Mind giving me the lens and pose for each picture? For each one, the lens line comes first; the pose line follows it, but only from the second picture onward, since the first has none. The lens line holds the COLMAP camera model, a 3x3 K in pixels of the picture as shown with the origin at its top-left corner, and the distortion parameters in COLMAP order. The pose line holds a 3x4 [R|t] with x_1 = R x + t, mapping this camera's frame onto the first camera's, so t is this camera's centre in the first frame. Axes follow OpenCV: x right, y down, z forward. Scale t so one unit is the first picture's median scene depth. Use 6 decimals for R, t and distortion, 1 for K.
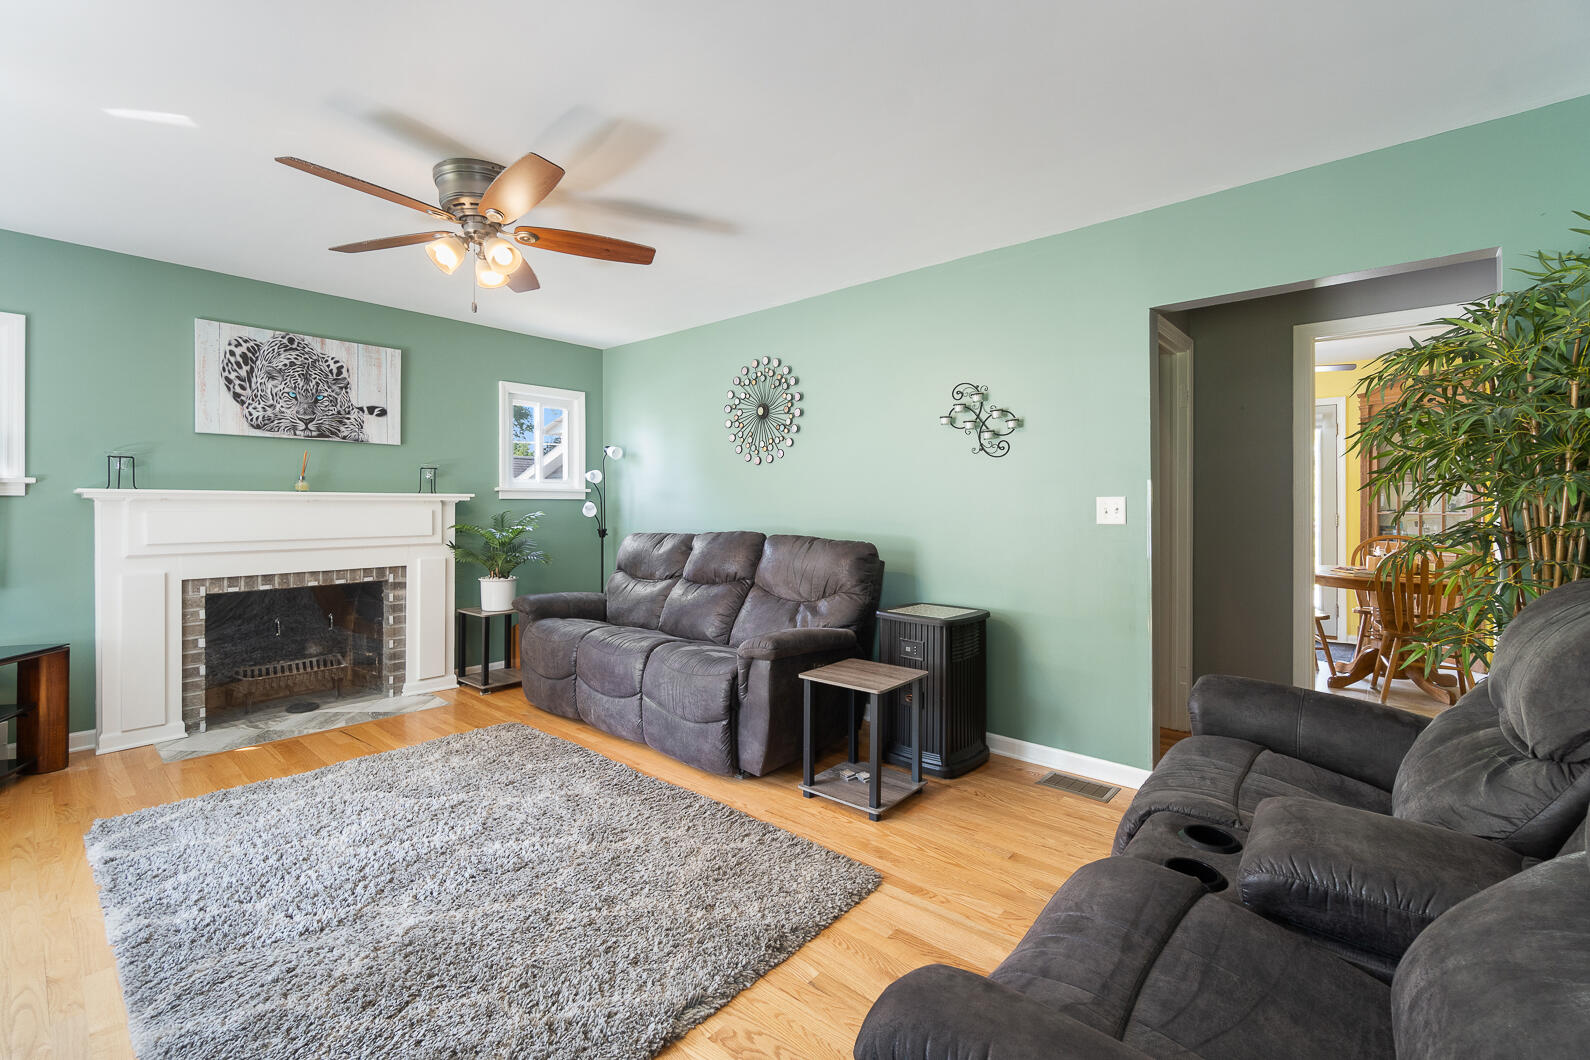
lens RADIAL K [[675.5, 0, 793.1], [0, 675.5, 503.8], [0, 0, 1]] dist [-0.010266, 0.000149]
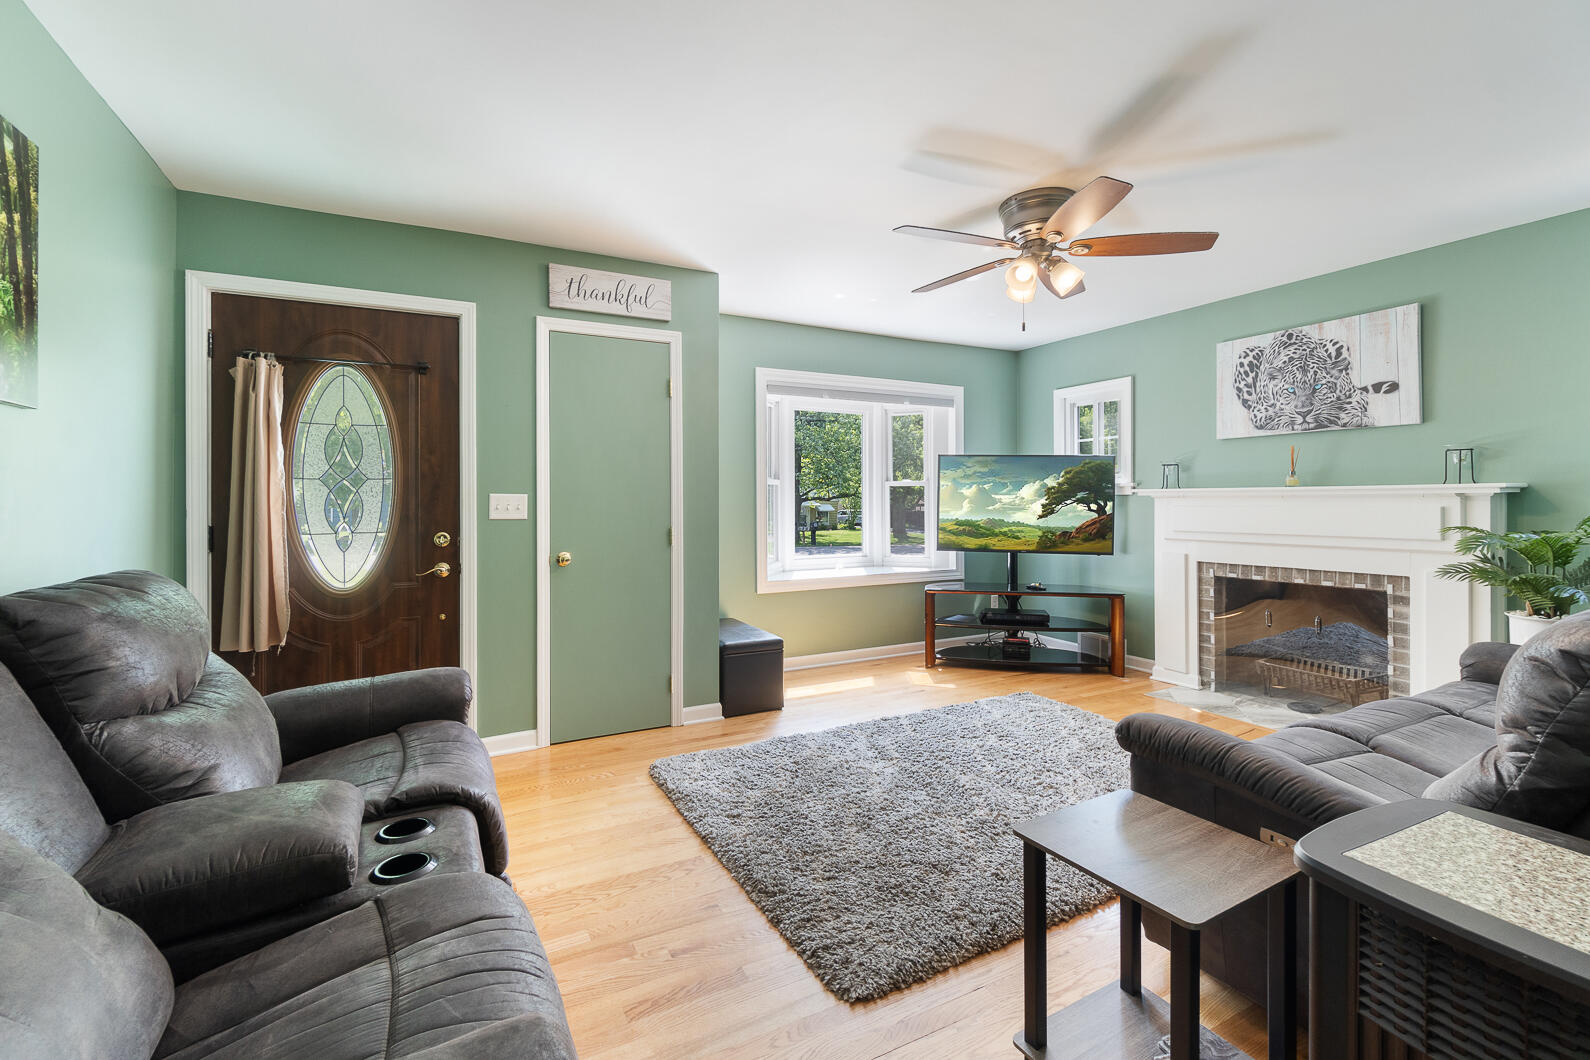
lens RADIAL K [[694.9, 0, 792.5], [0, 694.9, 494.3], [0, 0, 1]] dist [-0.003530, -0.000313]
pose [[-0.364665, -0.009207, -0.931093, 0.484027], [0.004666, 0.999920, -0.011715, 0.001703], [0.931127, -0.008617, -0.364593, 0.679377]]
